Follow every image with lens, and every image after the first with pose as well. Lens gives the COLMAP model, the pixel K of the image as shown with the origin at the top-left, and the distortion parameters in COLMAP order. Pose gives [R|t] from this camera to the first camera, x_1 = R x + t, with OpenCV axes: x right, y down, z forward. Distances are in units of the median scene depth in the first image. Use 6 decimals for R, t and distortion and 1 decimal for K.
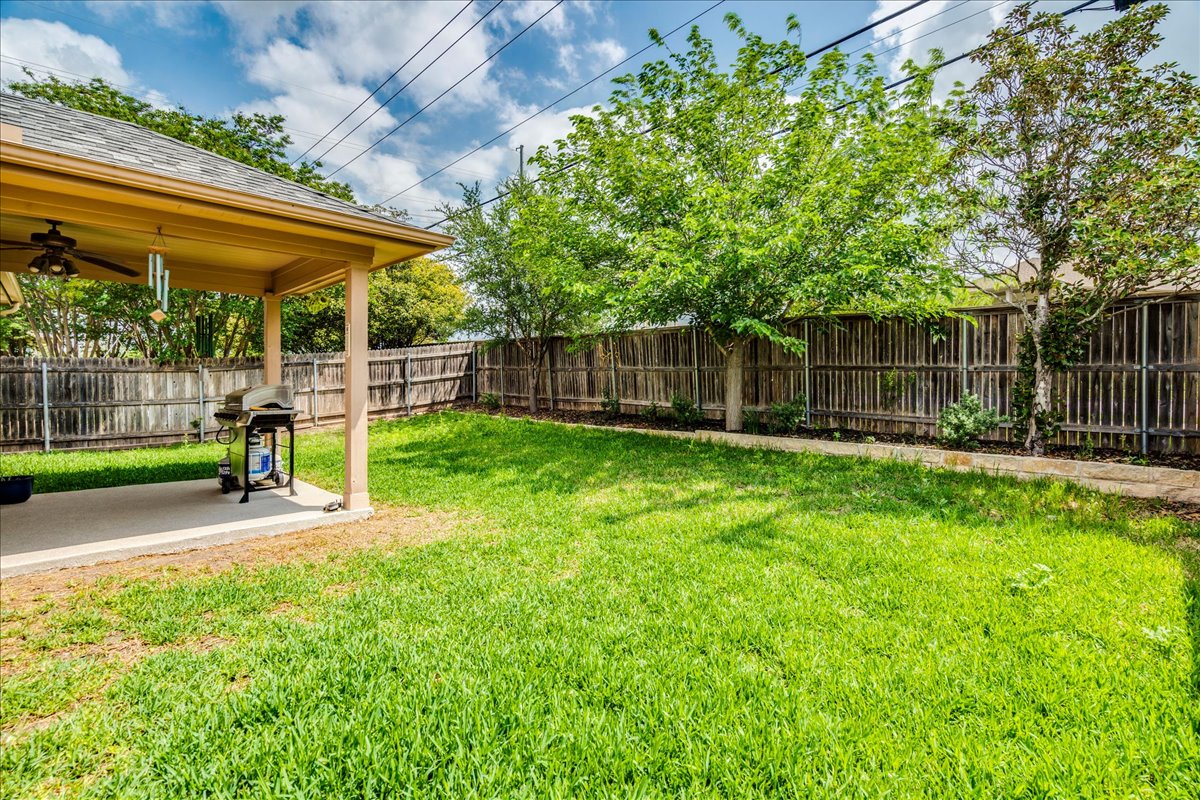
lens RADIAL K [[551.0, 0, 600.1], [0, 551.0, 395.0], [0, 0, 1]] dist [-0.001316, -0.000372]
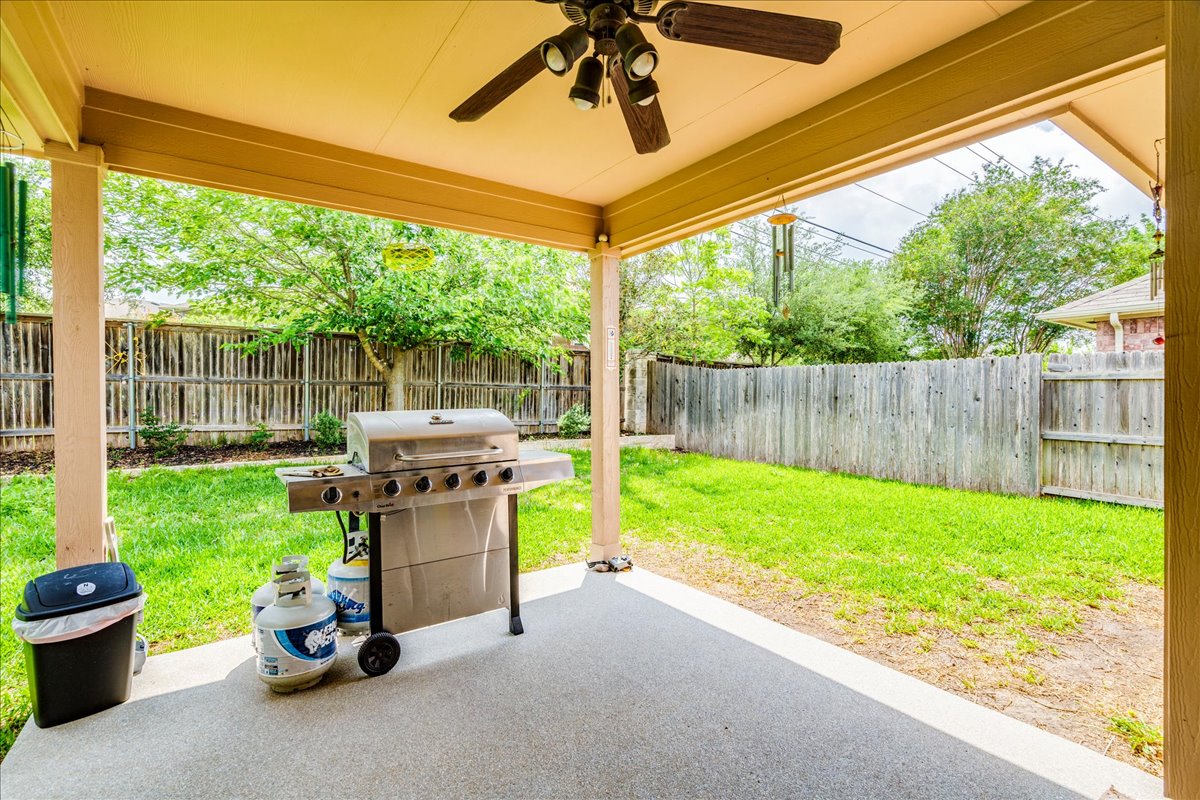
lens RADIAL K [[542.0, 0, 595.0], [0, 542.0, 392.9], [0, 0, 1]] dist [-0.003086, -0.000348]
pose [[0.169565, -0.002303, 0.985516, -0.634265], [0.022449, 0.999747, -0.001526, -0.021473], [-0.985263, 0.022383, 0.169574, 0.476638]]
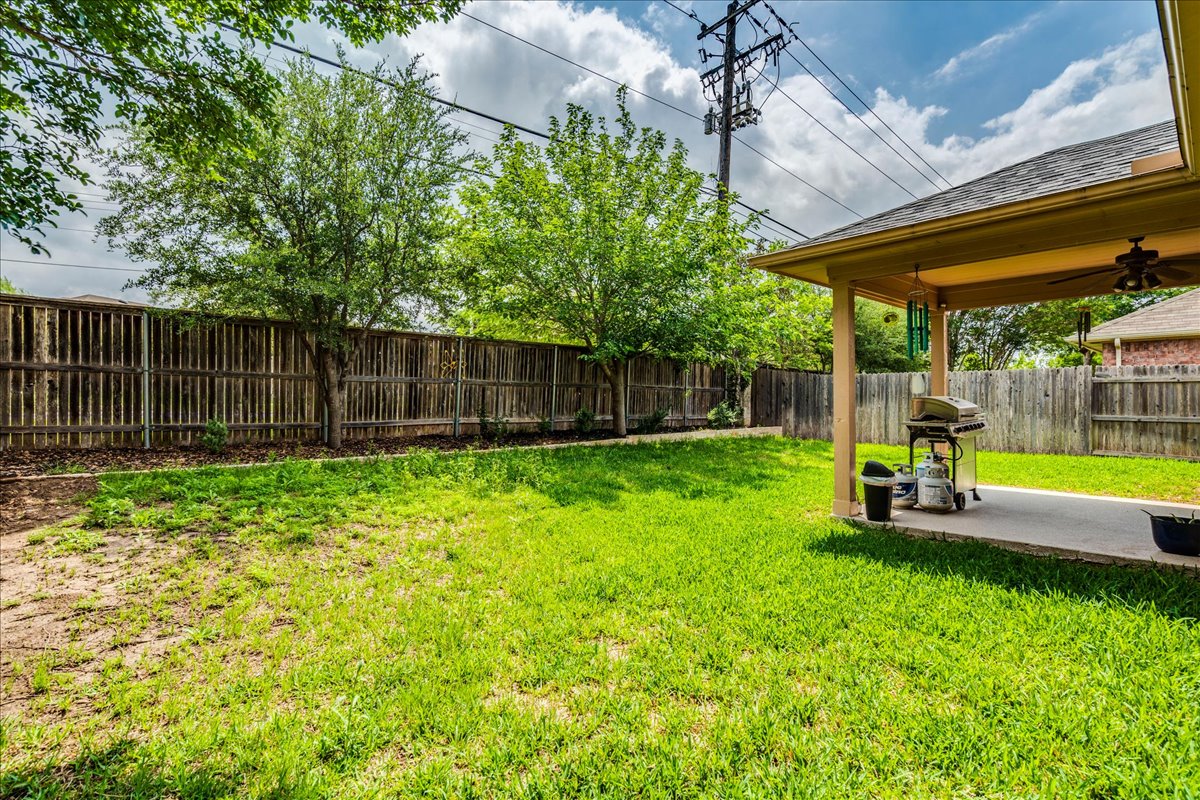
lens RADIAL K [[551.0, 0, 600.1], [0, 551.0, 395.0], [0, 0, 1]] dist [-0.001316, -0.000372]
pose [[0.045698, 0.002353, 0.998953, -0.971957], [0.025237, 0.999675, -0.003509, -0.022514], [-0.998636, 0.025371, 0.045623, 0.923871]]
